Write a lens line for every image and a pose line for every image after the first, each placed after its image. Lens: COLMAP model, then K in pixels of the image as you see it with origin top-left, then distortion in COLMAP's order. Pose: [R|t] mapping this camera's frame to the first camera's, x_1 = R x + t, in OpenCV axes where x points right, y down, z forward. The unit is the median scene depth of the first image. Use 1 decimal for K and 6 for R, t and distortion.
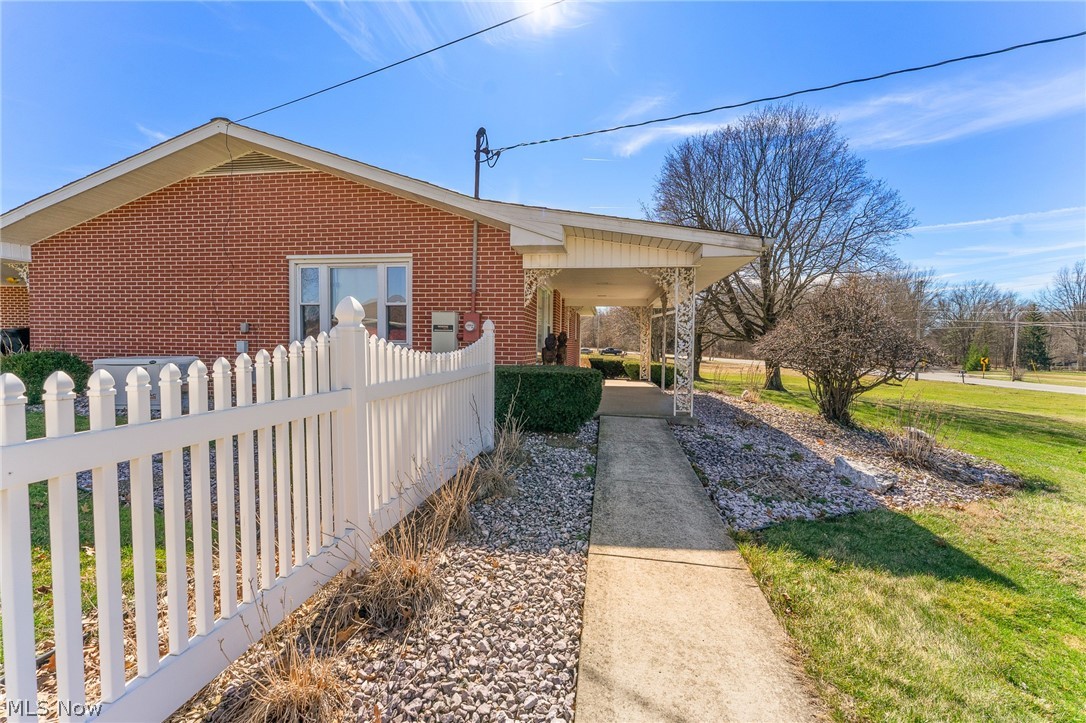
lens RADIAL K [[450.9, 0, 546.6], [0, 450.9, 356.8], [0, 0, 1]] dist [-0.004574, -0.000842]
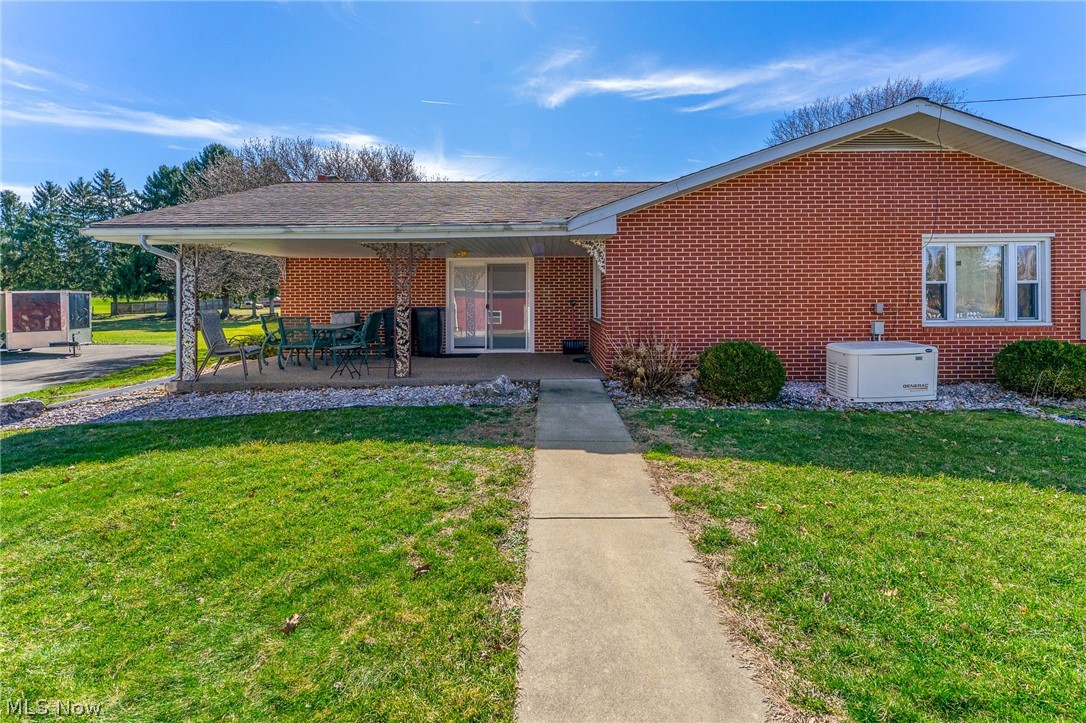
lens RADIAL K [[466.3, 0, 540.8], [0, 466.3, 293.6], [0, 0, 1]] dist [-0.001082, 0.000116]
pose [[0.988372, -0.019585, 0.150787, -1.544393], [0.025014, 0.999102, -0.034187, -0.080202], [-0.149982, 0.037561, 0.987975, 0.119993]]
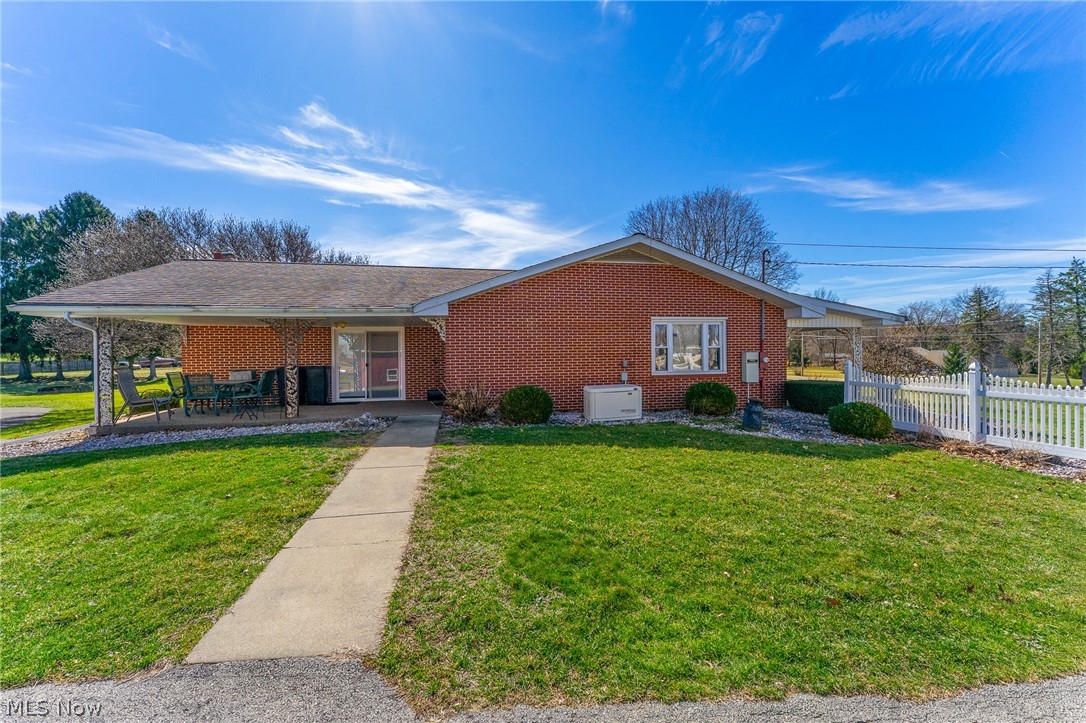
lens RADIAL K [[450.9, 0, 549.2], [0, 450.9, 358.7], [0, 0, 1]] dist [-0.004574, -0.000842]
pose [[0.935277, -0.027929, 0.352813, -1.448890], [0.034526, 0.999327, -0.012418, -0.072251], [-0.352229, 0.023796, 0.935611, -0.326944]]
